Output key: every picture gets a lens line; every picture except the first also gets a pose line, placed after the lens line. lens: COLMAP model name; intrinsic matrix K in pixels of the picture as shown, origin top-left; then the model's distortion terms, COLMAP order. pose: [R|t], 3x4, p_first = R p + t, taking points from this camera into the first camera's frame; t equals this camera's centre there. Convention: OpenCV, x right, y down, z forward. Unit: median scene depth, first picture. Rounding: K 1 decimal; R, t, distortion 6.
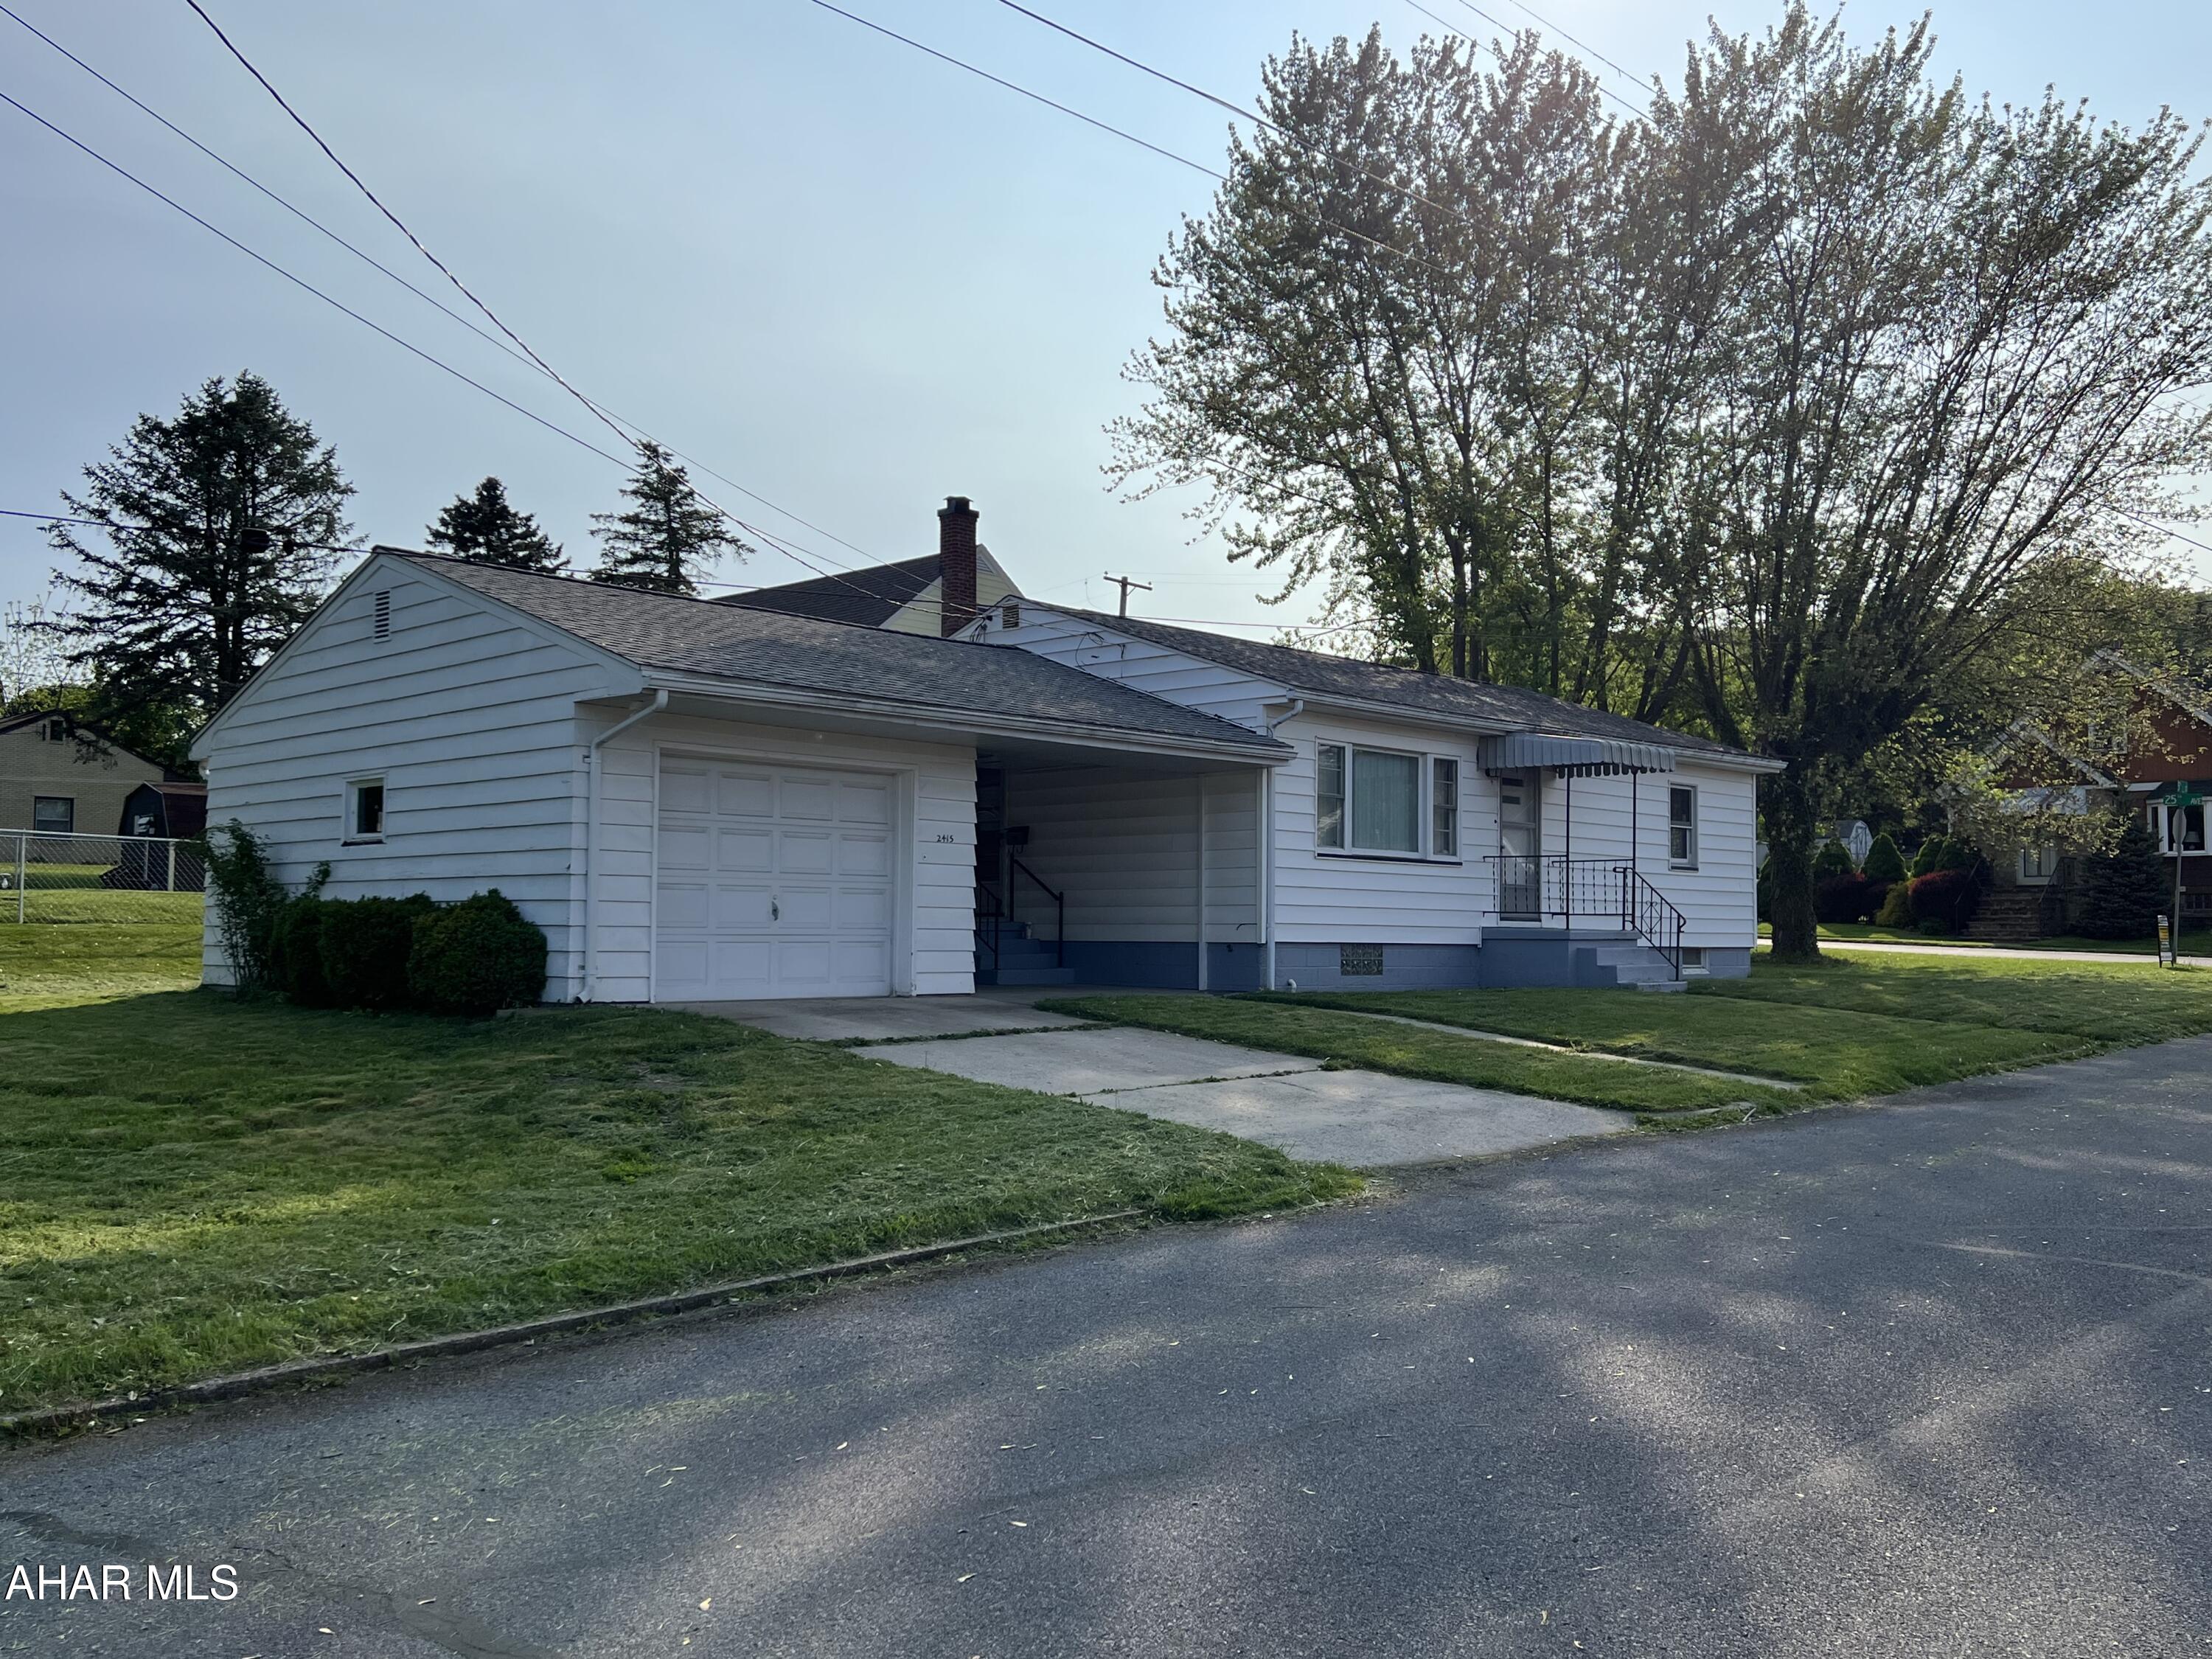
lens RADIAL K [[1940.8, 0, 1105.3], [0, 1940.8, 833.5], [0, 0, 1]] dist [0.010727, 0.000335]
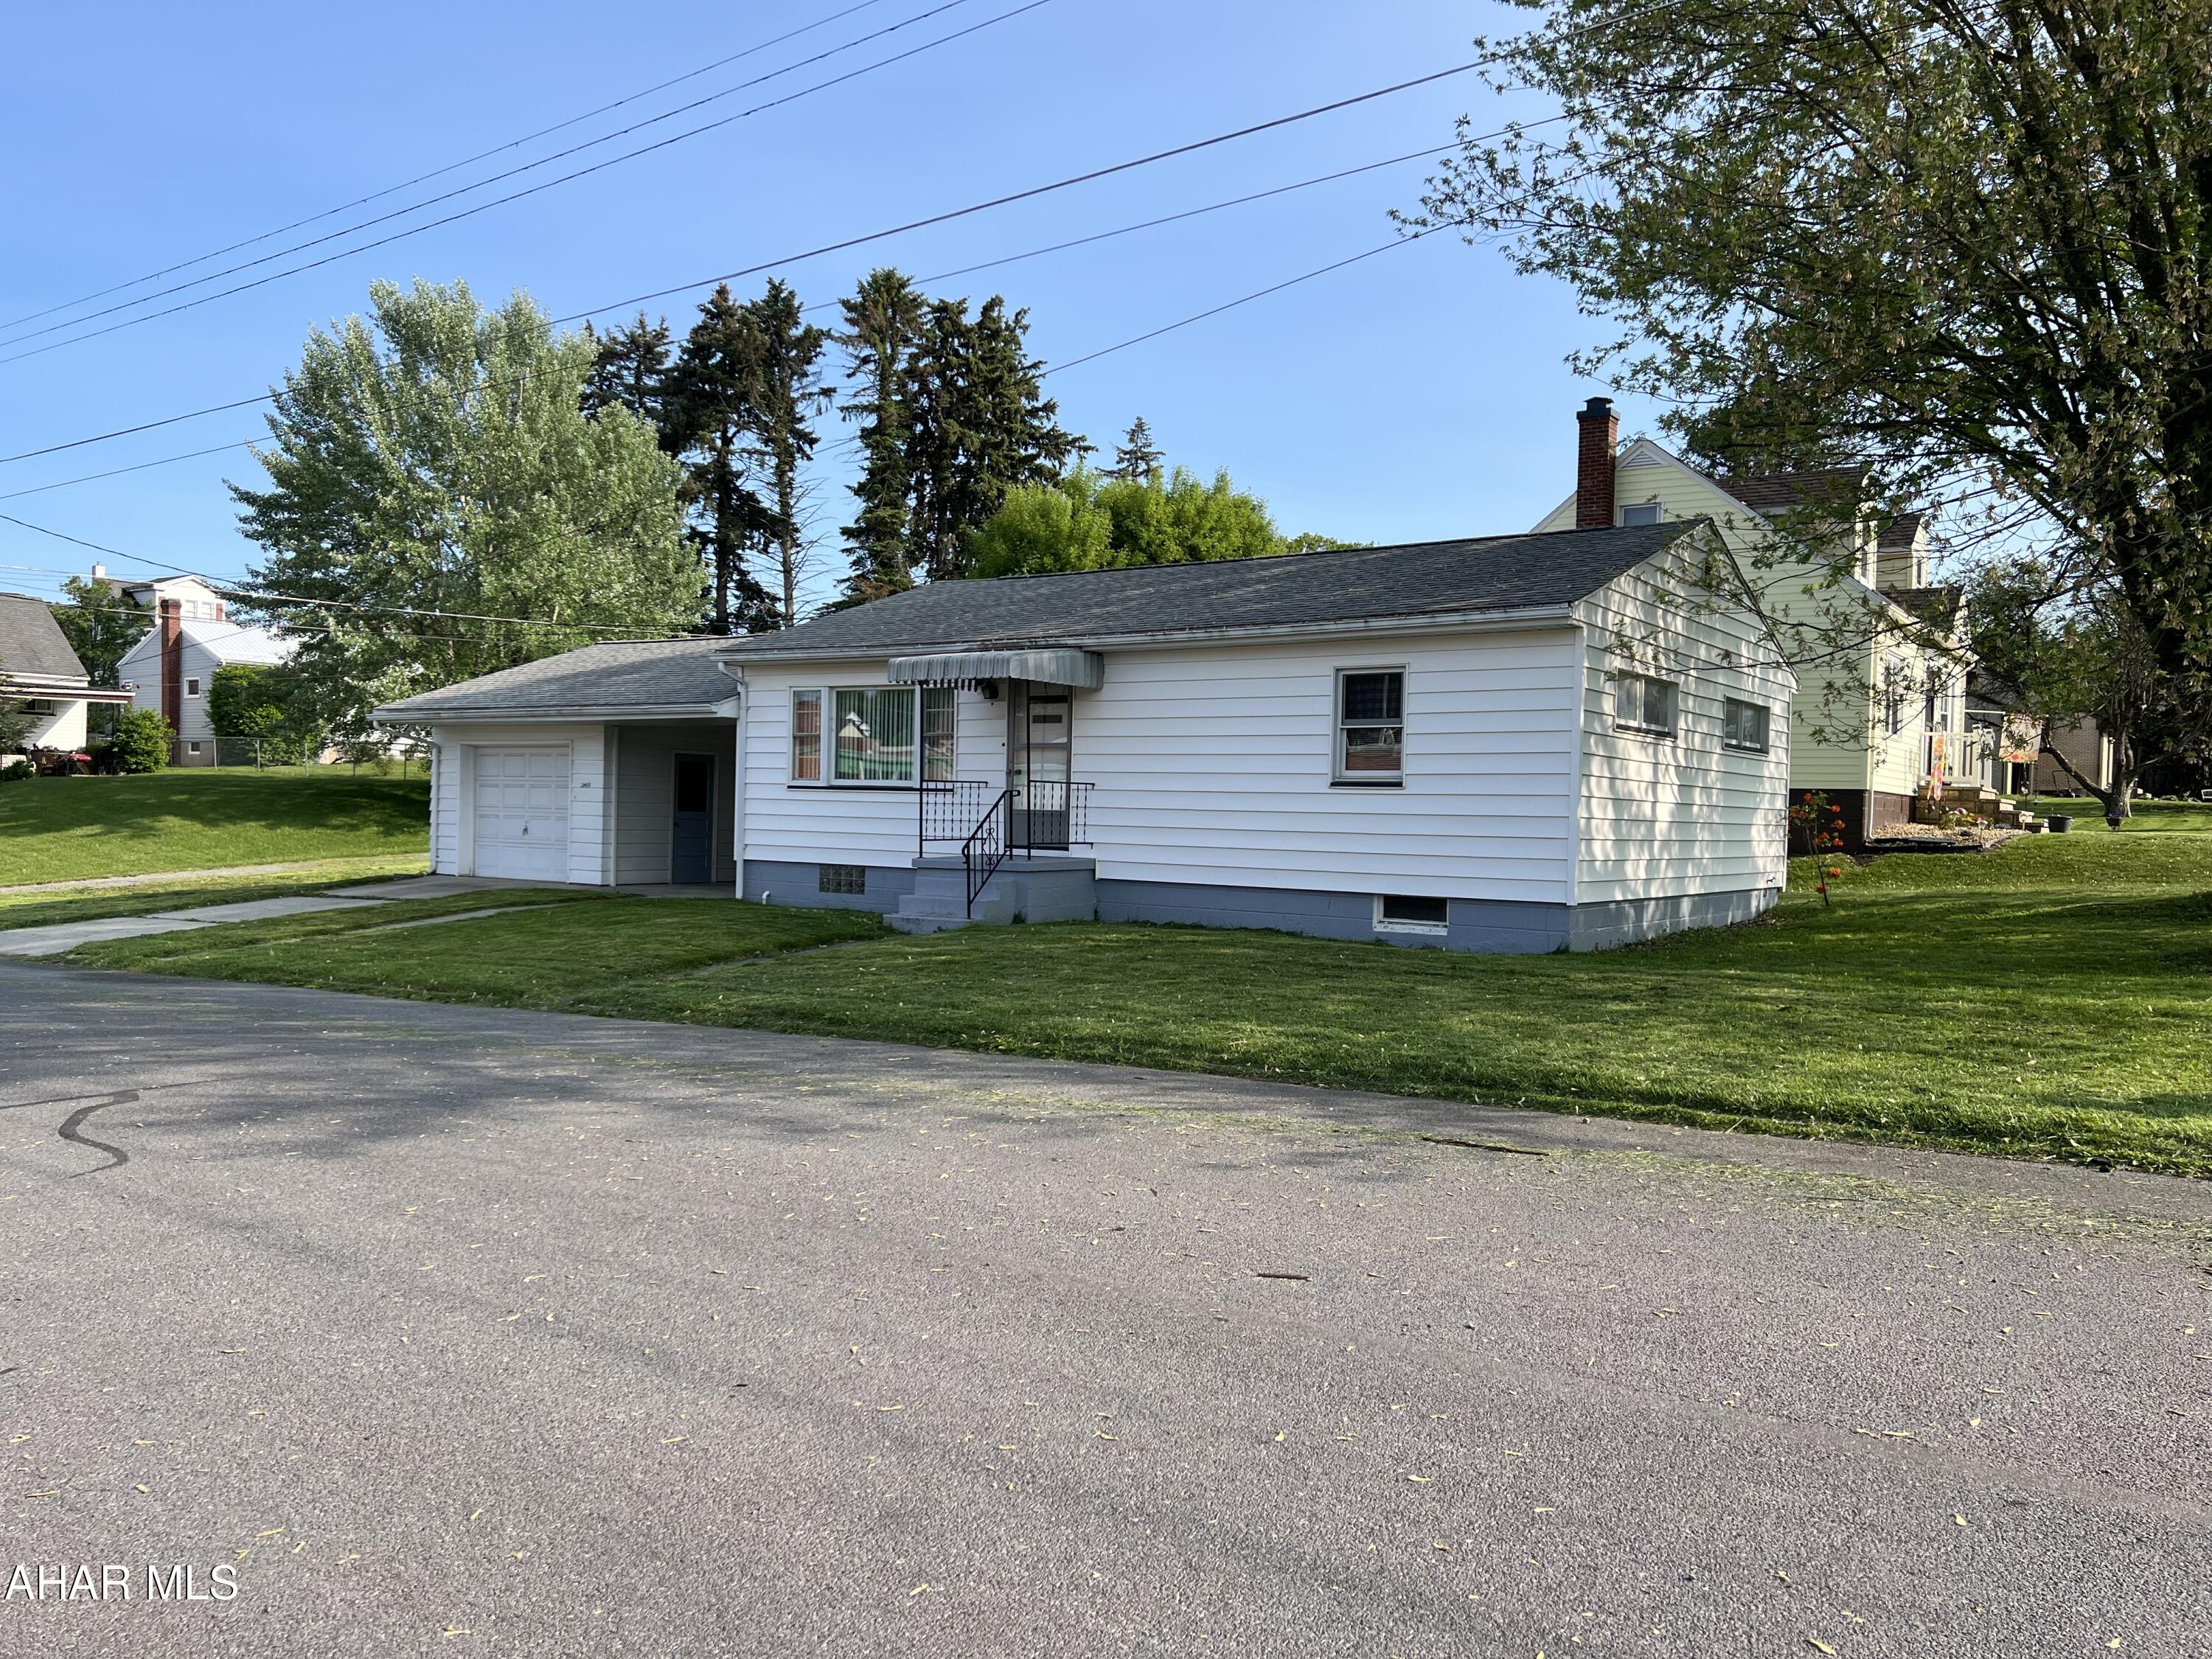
lens RADIAL K [[1660.4, 0, 1105.9], [0, 1660.4, 826.9], [0, 0, 1]] dist [0.075272, 0.012007]
pose [[0.155258, 0.008874, -0.987834, 1.059120], [0.036274, 0.999234, 0.014678, 0.025206], [0.987208, -0.038111, 0.154817, 0.963203]]
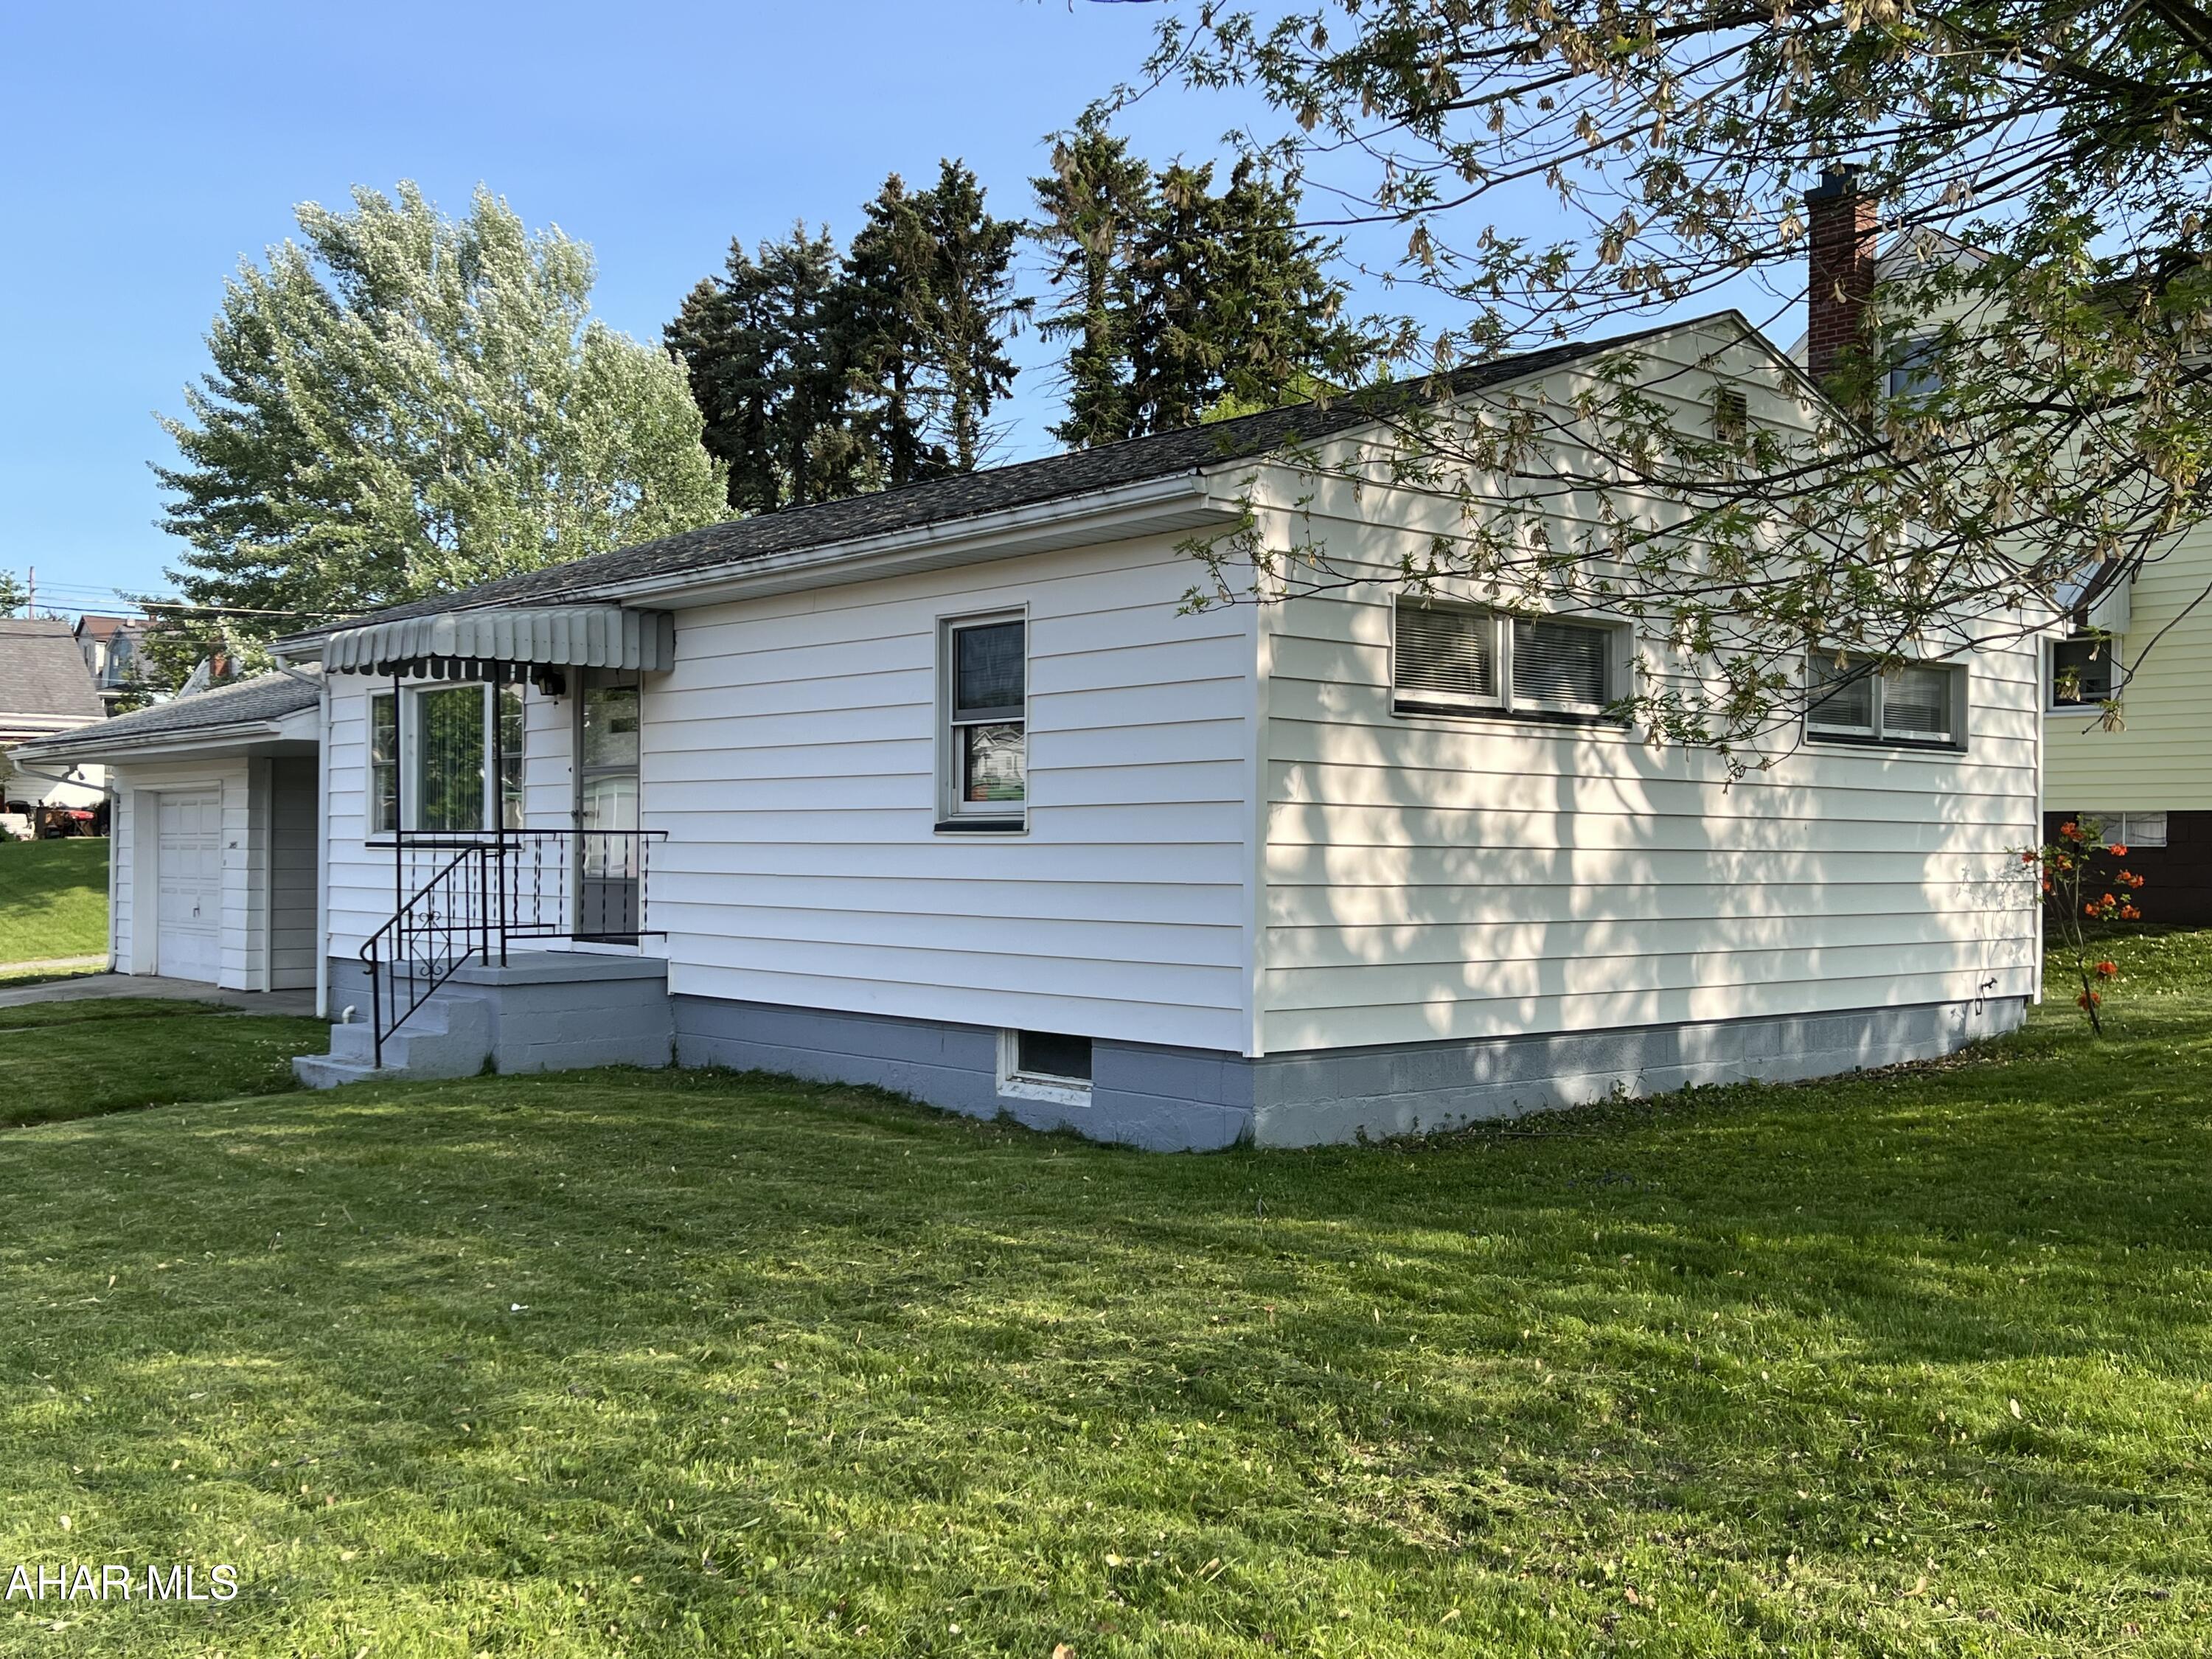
lens RADIAL K [[2130.2, 0, 1103.3], [0, 2130.2, 850.1], [0, 0, 1]] dist [0.076787, 0.000000]
pose [[-0.078934, -0.004129, -0.996871, 0.863286], [0.053351, 0.998541, -0.008361, 0.032902], [0.995451, -0.053844, -0.078599, 1.260302]]
